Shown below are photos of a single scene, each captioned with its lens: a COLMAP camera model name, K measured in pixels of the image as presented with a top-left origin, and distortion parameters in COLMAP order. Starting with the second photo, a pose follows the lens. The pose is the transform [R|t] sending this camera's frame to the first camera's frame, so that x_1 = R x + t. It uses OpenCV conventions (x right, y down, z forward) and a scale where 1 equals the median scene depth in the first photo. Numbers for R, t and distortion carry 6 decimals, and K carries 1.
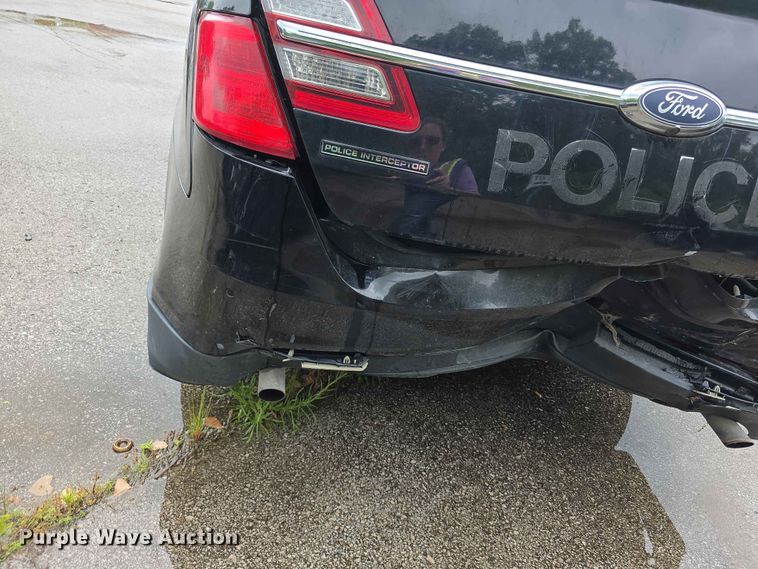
lens RADIAL K [[515.7, 0, 403.4], [0, 515.7, 294.1], [0, 0, 1]] dist [0.041217, -0.030917]
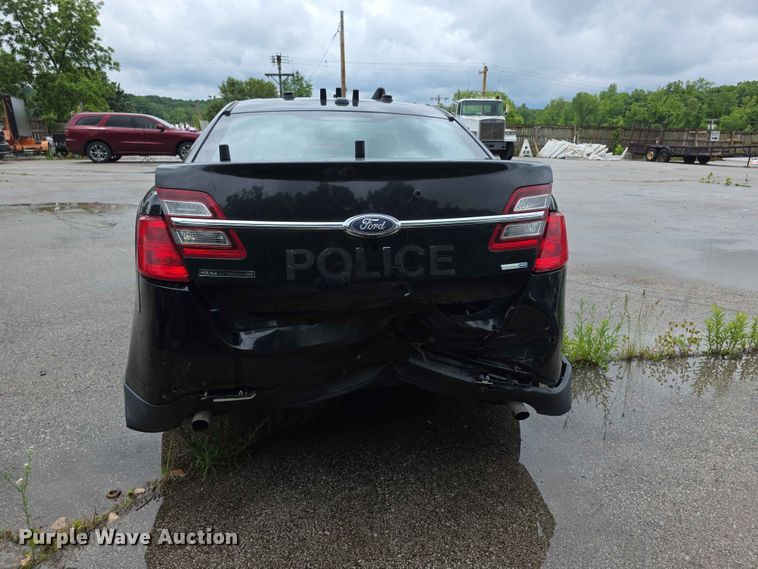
lens RADIAL K [[525.1, 0, 398.6], [0, 525.1, 283.8], [0, 0, 1]] dist [0.052541, -0.026487]
pose [[0.985492, -0.169682, -0.003762, 0.378040], [0.164835, 0.962152, -0.217009, 0.201649], [0.040442, 0.213240, 0.976162, -0.590629]]
